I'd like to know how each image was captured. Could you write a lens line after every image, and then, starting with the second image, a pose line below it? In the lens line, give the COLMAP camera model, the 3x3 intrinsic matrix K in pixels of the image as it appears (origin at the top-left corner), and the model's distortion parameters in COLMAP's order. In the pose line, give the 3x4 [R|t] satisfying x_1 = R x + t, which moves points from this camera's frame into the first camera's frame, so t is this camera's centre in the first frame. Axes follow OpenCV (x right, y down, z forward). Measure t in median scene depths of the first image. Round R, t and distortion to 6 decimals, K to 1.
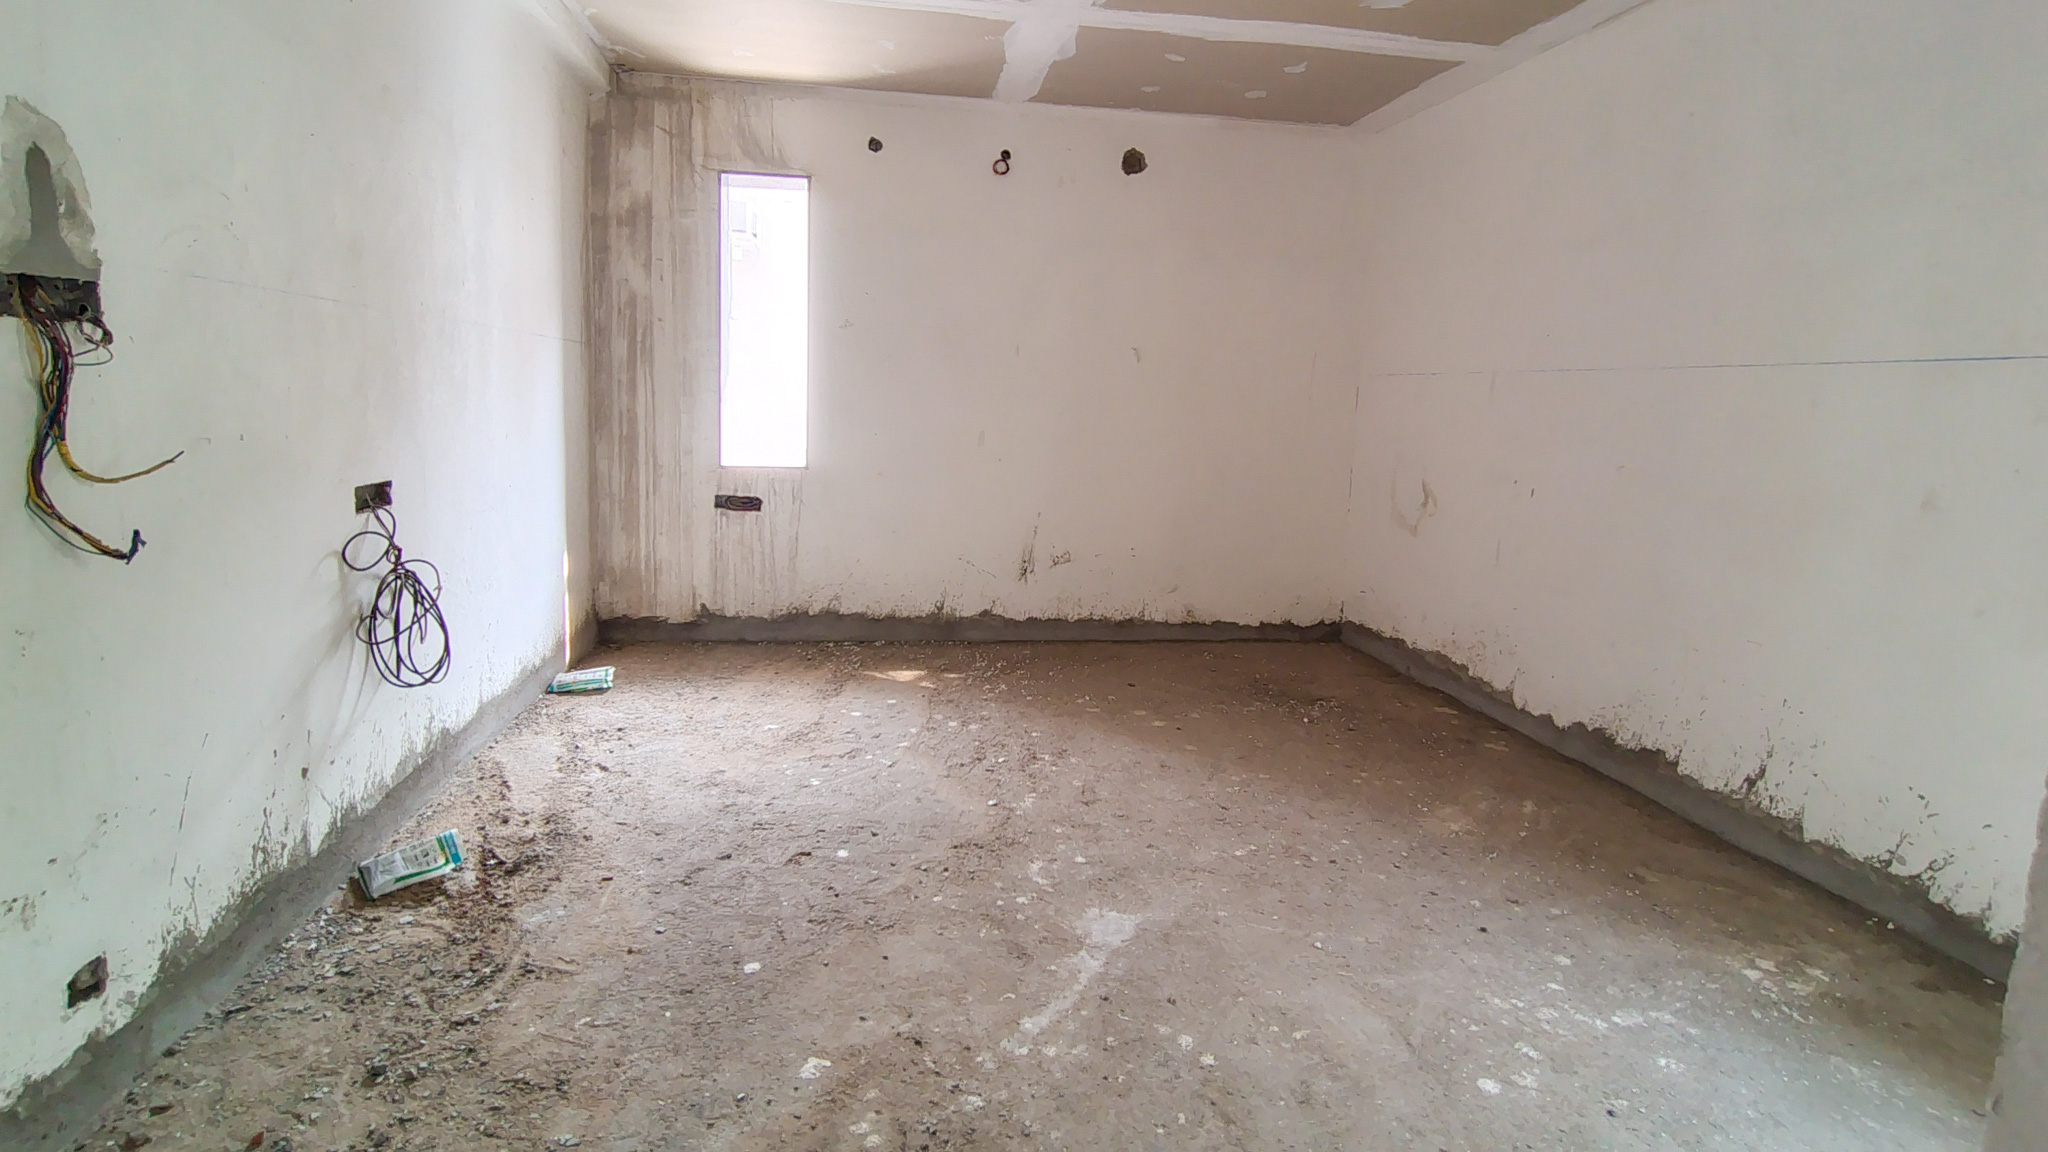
lens RADIAL K [[1013.1, 0, 1020.0], [0, 1013.1, 532.1], [0, 0, 1]] dist [-0.012798, 0.006193]
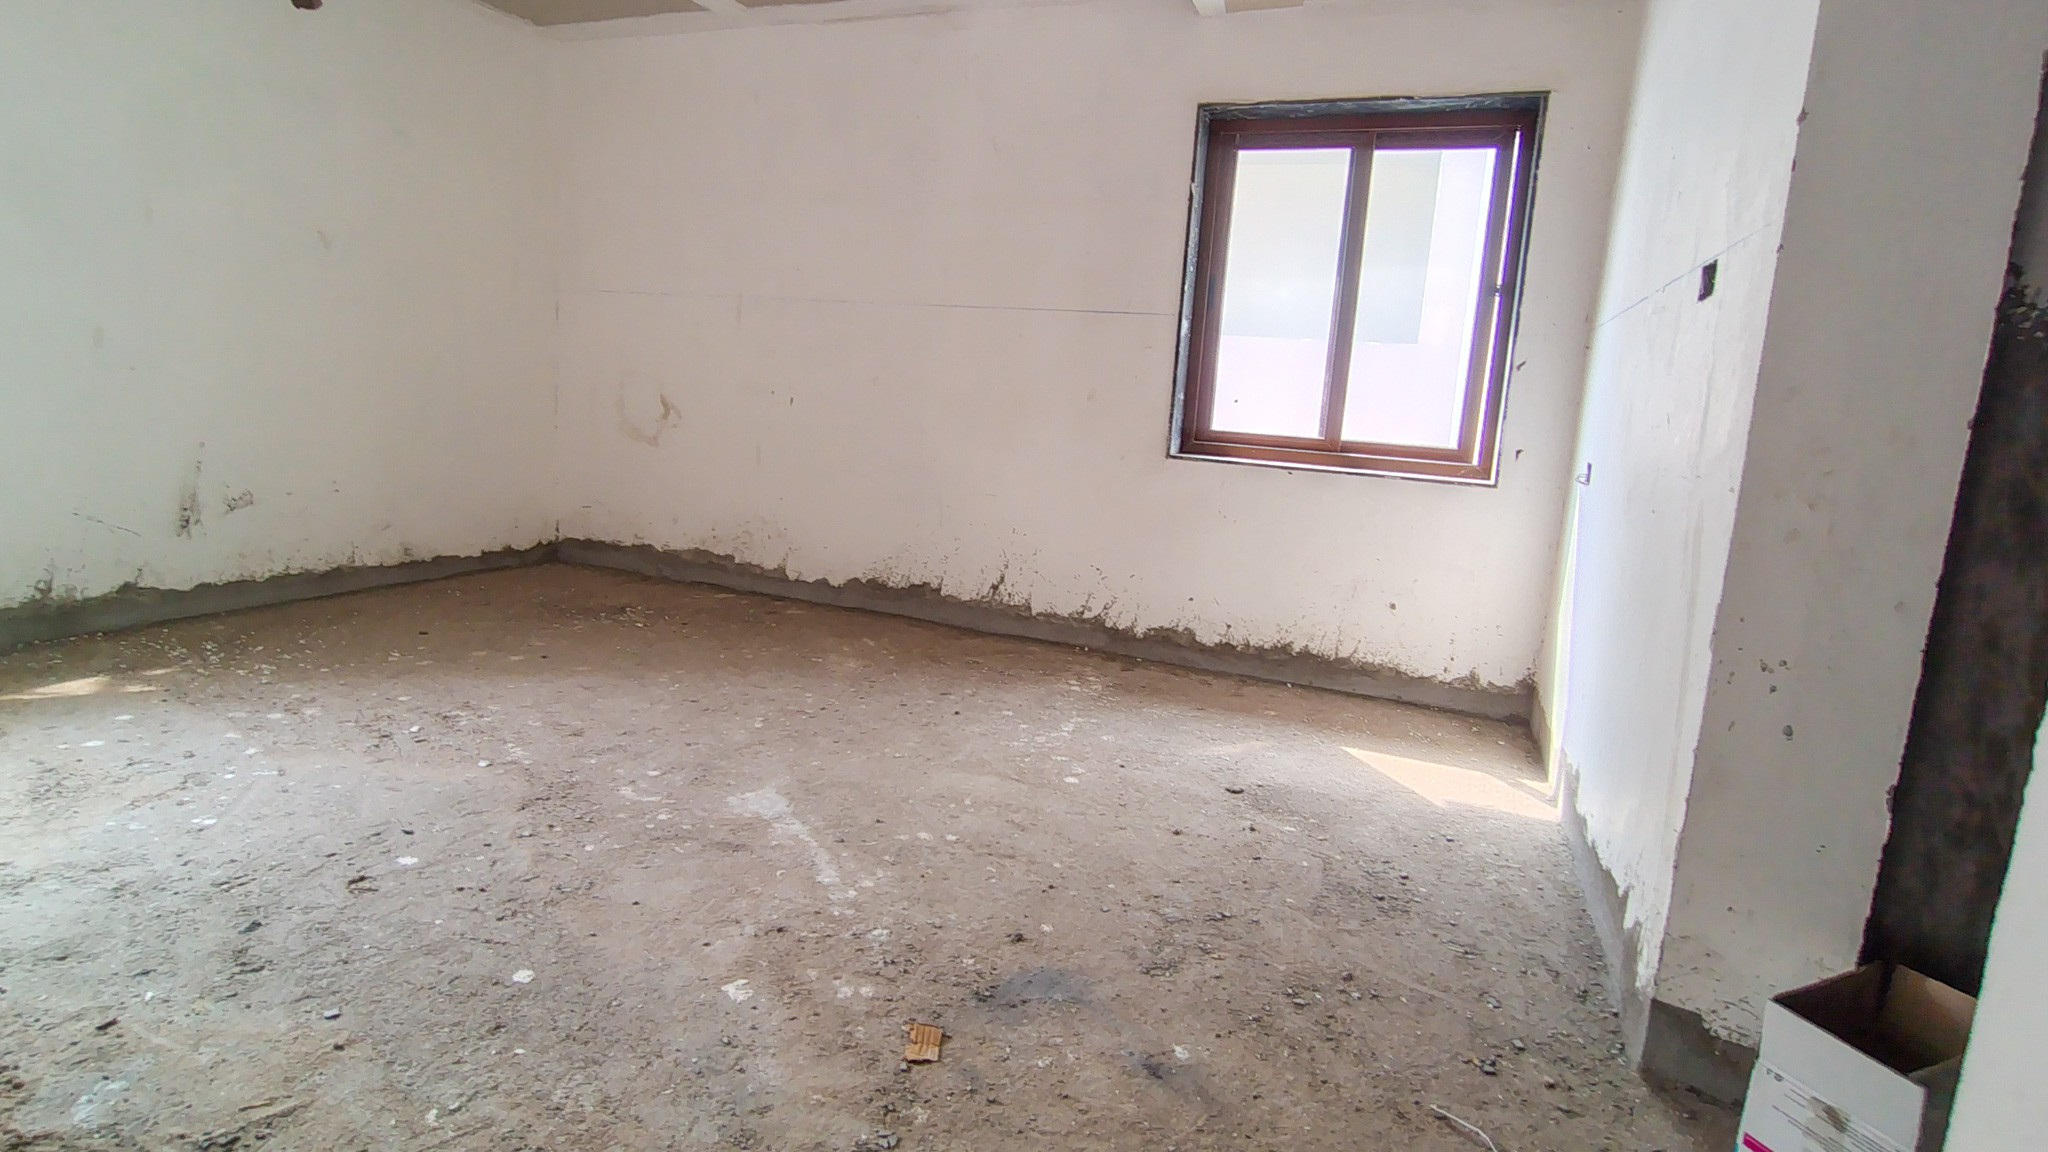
lens RADIAL K [[1013.1, 0, 1020.0], [0, 1013.1, 532.1], [0, 0, 1]] dist [-0.012798, 0.006193]
pose [[0.517659, -0.117967, 0.847415, -0.451470], [0.061588, 0.993018, 0.100614, 0.013826], [-0.853367, 0.000107, 0.521310, 0.154756]]
